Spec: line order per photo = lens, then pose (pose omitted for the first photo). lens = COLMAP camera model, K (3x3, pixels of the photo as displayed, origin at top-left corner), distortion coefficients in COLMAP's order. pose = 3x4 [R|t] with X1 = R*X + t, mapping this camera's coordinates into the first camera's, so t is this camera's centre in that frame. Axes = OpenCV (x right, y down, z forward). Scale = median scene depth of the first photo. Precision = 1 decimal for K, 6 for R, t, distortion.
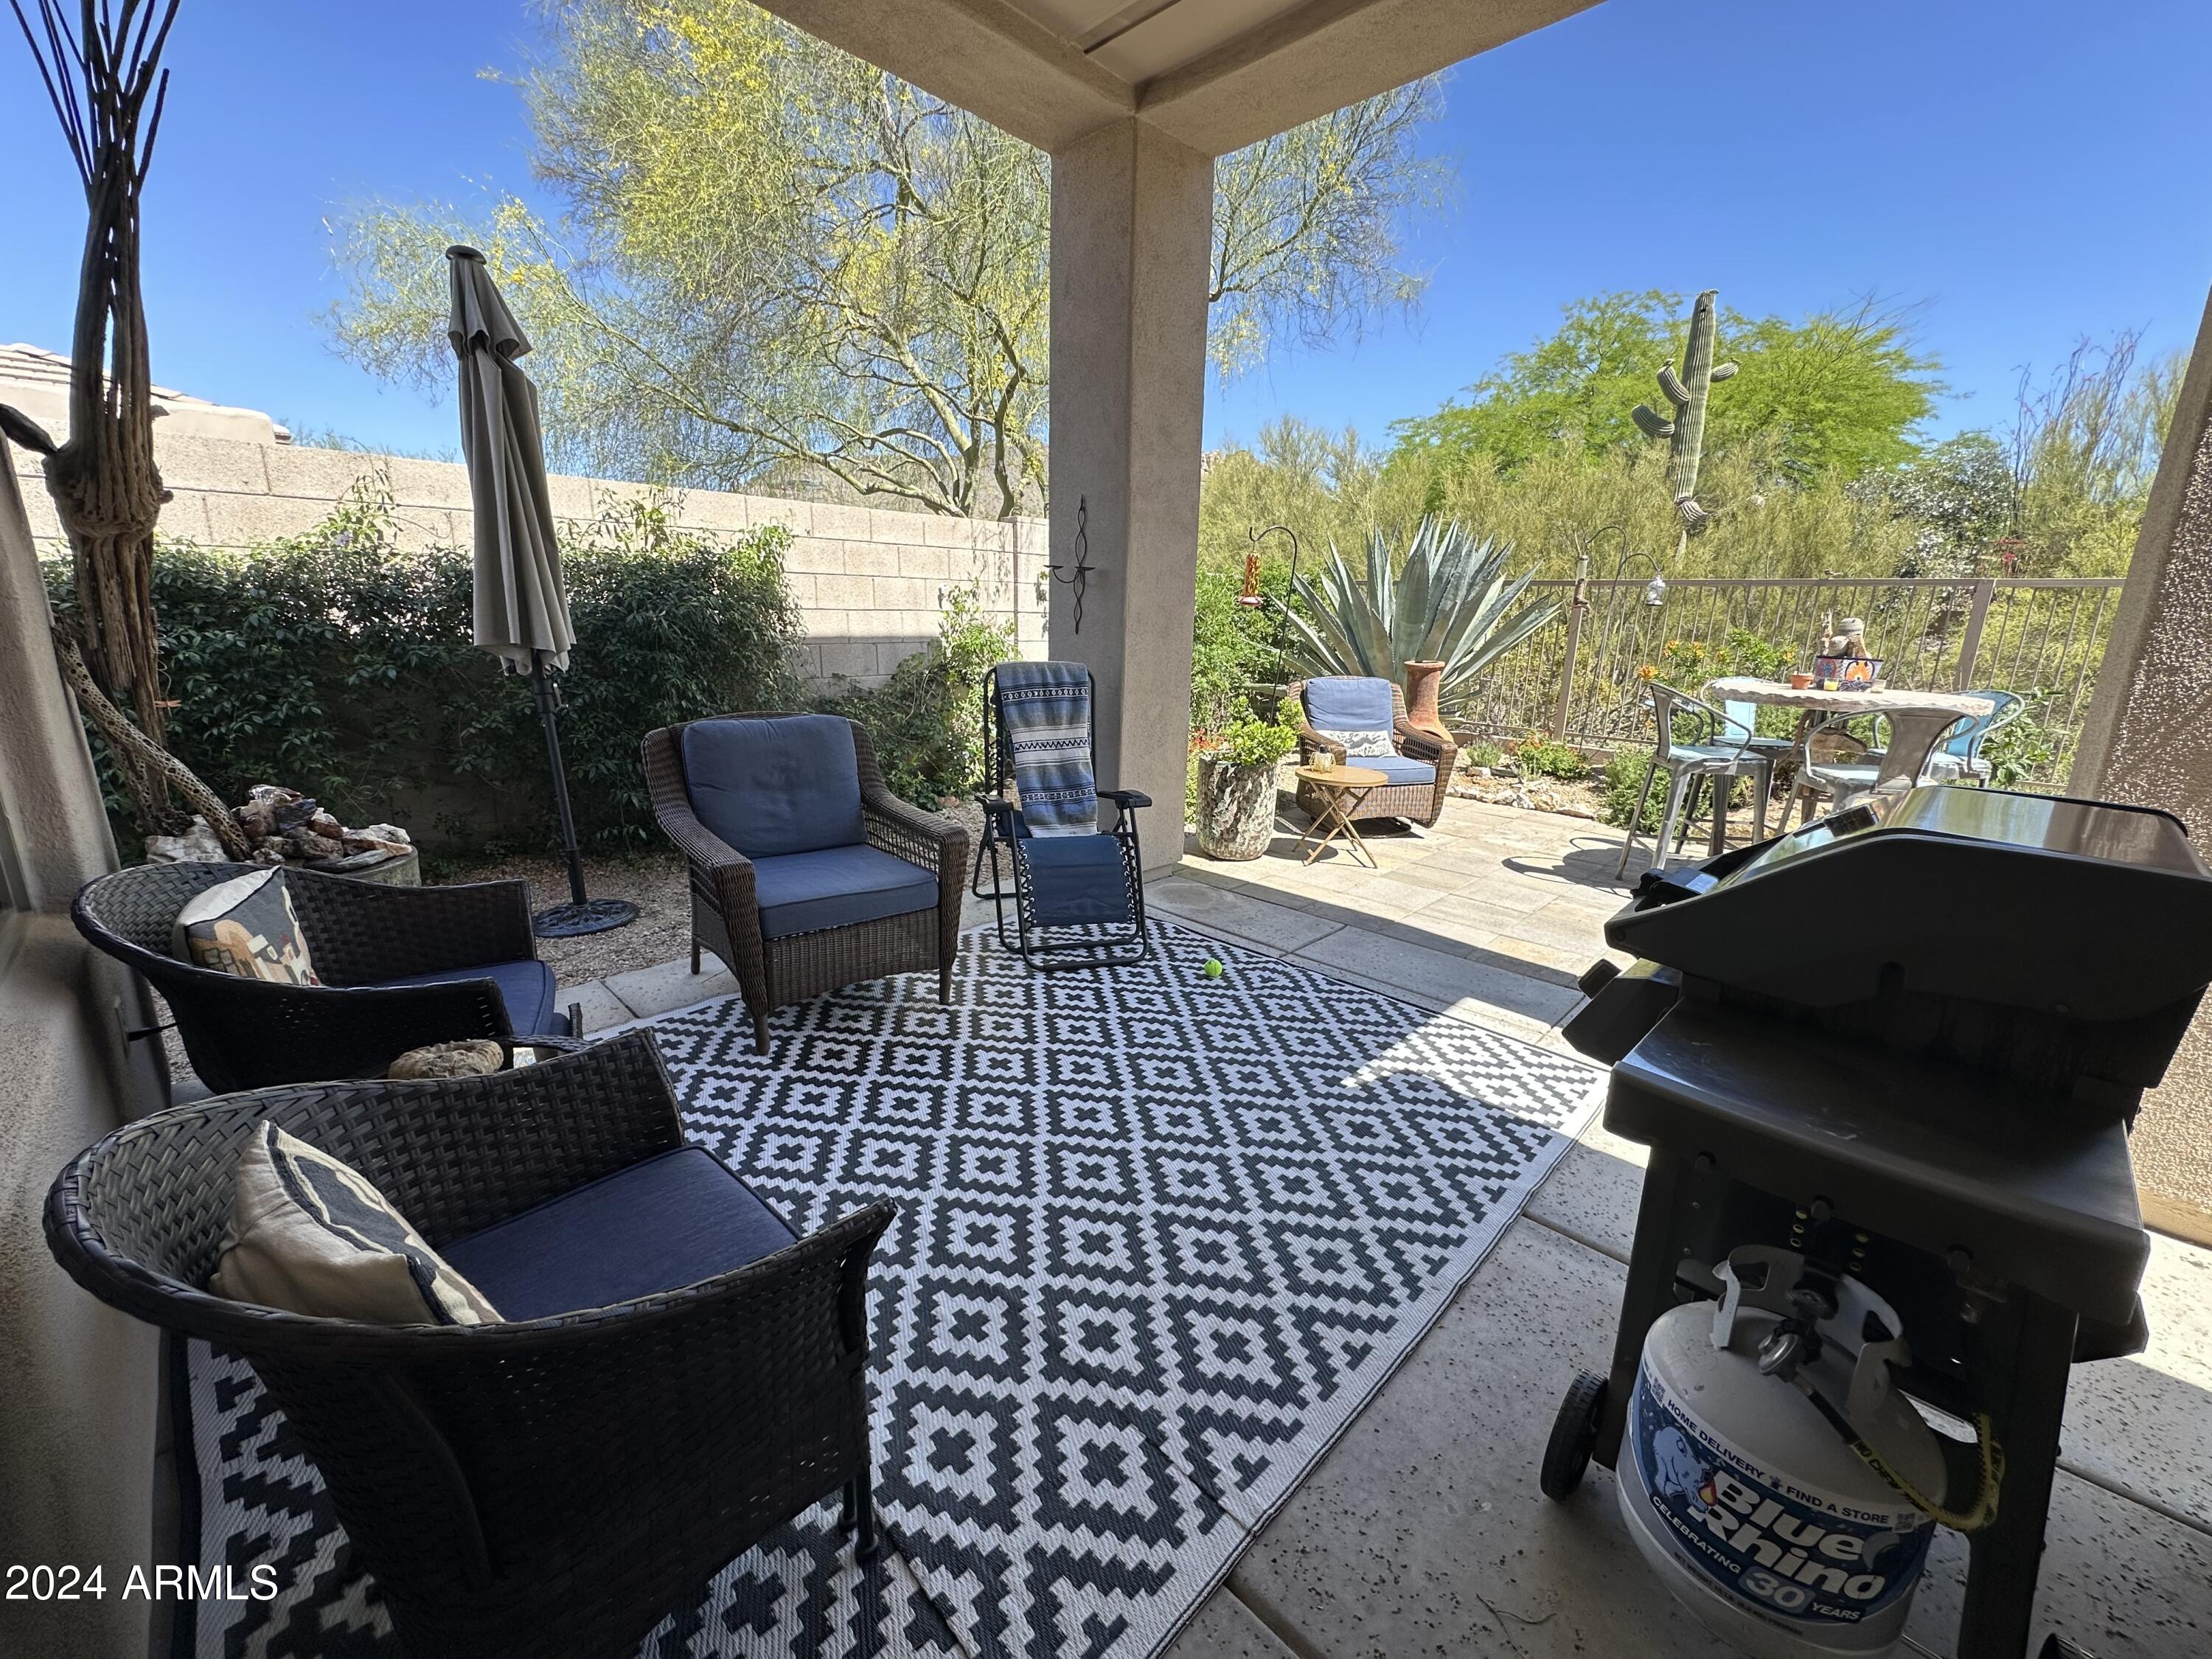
lens RADIAL K [[881.2, 0, 1101.9], [0, 881.2, 827.6], [0, 0, 1]] dist [-0.006023, 0.001265]
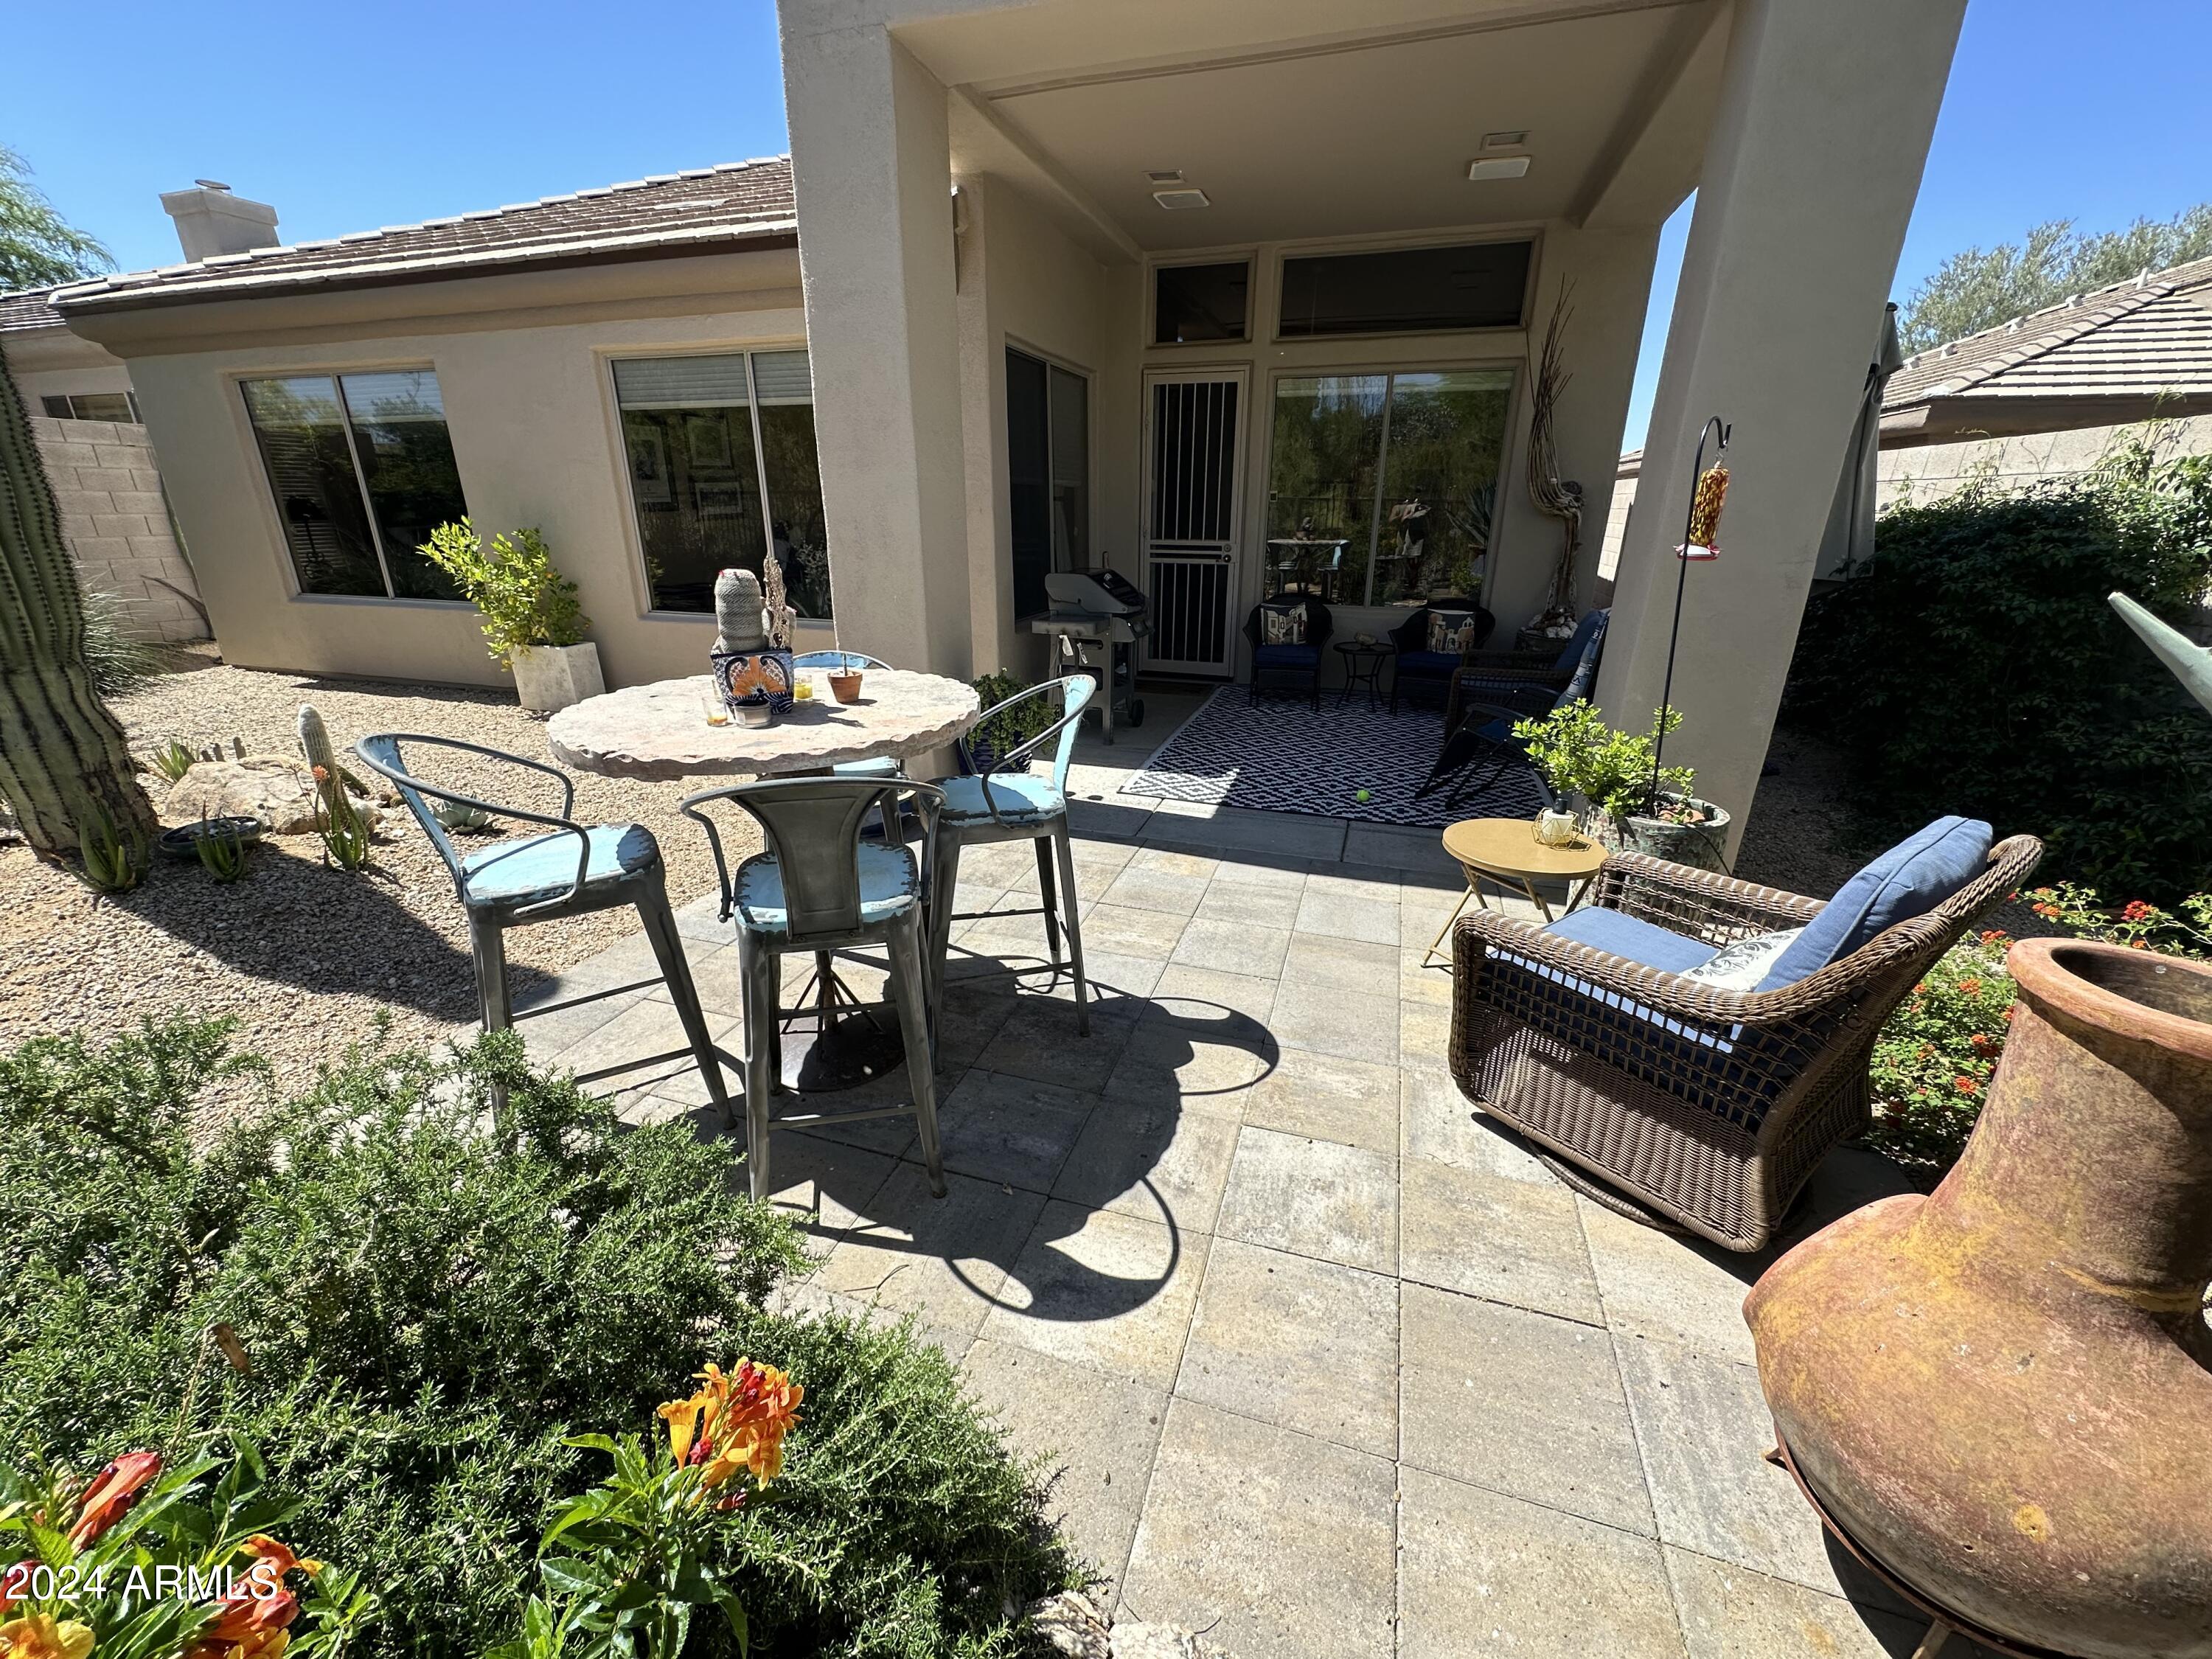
lens RADIAL K [[881.2, 0, 1107.3], [0, 881.2, 826.0], [0, 0, 1]] dist [-0.006023, 0.001265]
pose [[-0.894040, 0.126081, -0.429878, 0.261186], [-0.135299, 0.838777, 0.527396, -0.116906], [0.427067, 0.529676, -0.732842, 0.439833]]
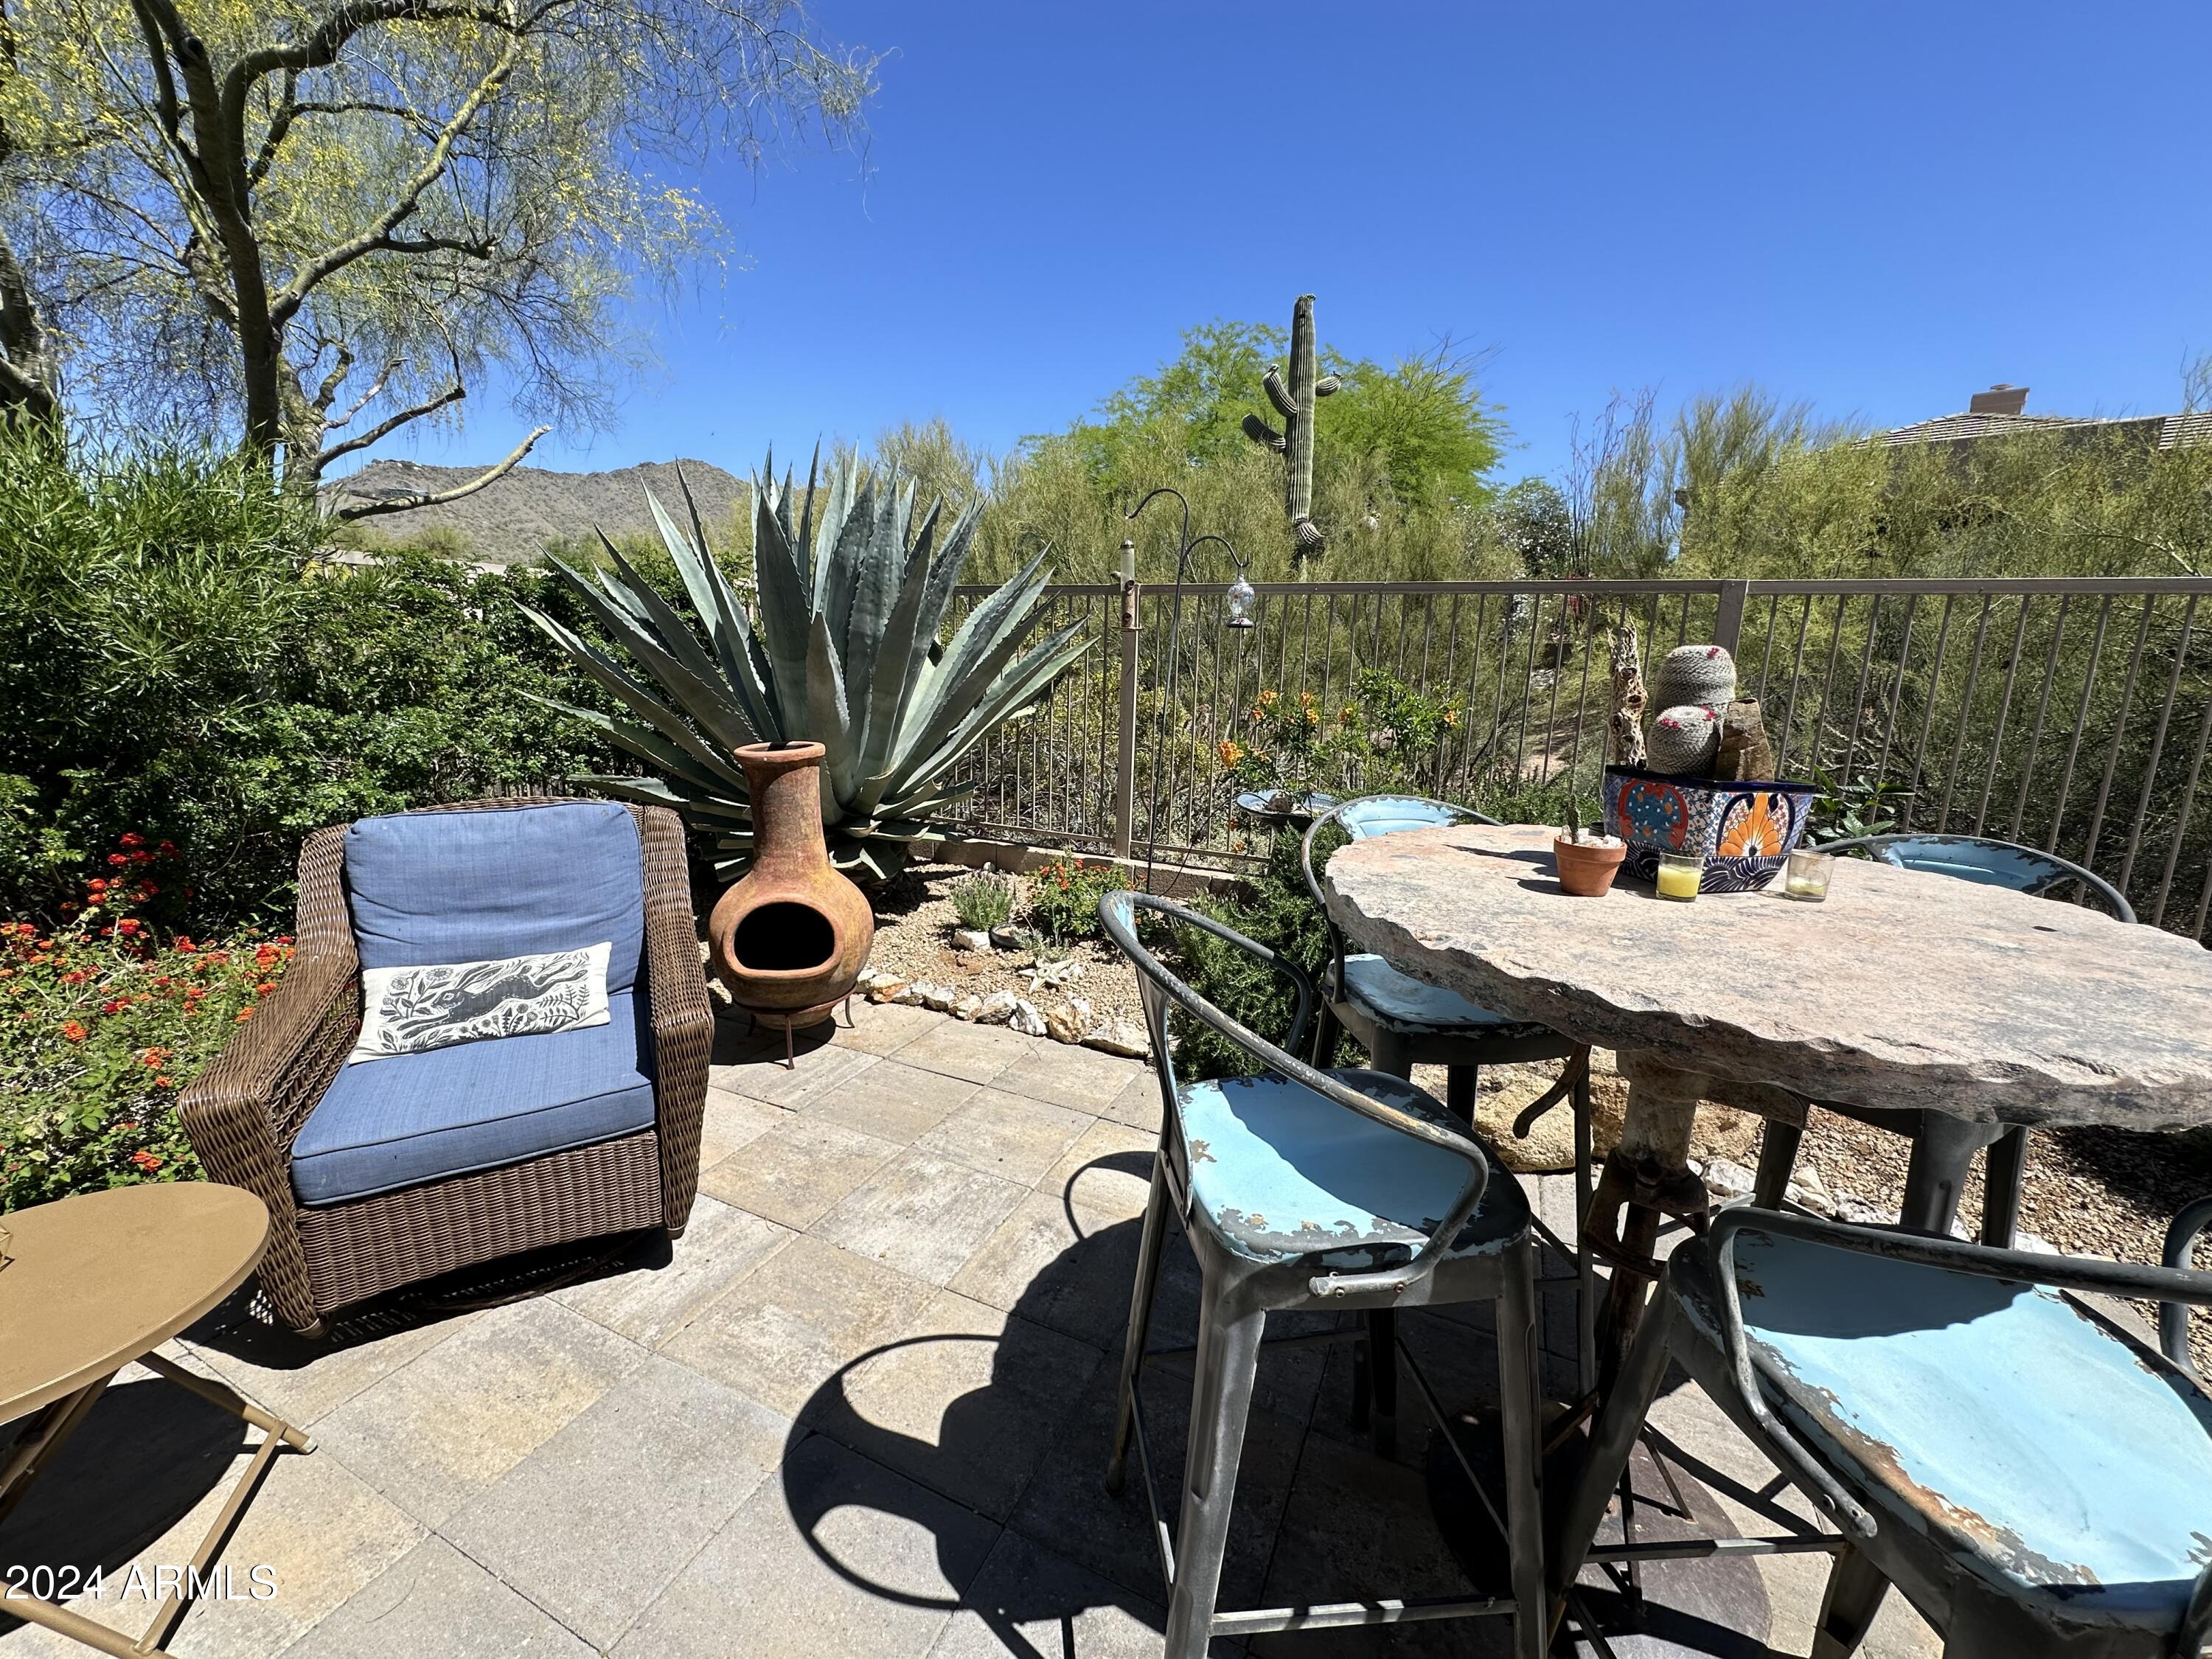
lens RADIAL K [[881.2, 0, 1106.5], [0, 881.2, 822.7], [0, 0, 1]] dist [-0.006023, 0.001265]
pose [[0.943607, -0.062441, 0.325127, 0.161441], [0.075386, 0.996779, -0.027357, -0.053459], [-0.322372, 0.050324, 0.945274, 0.226022]]
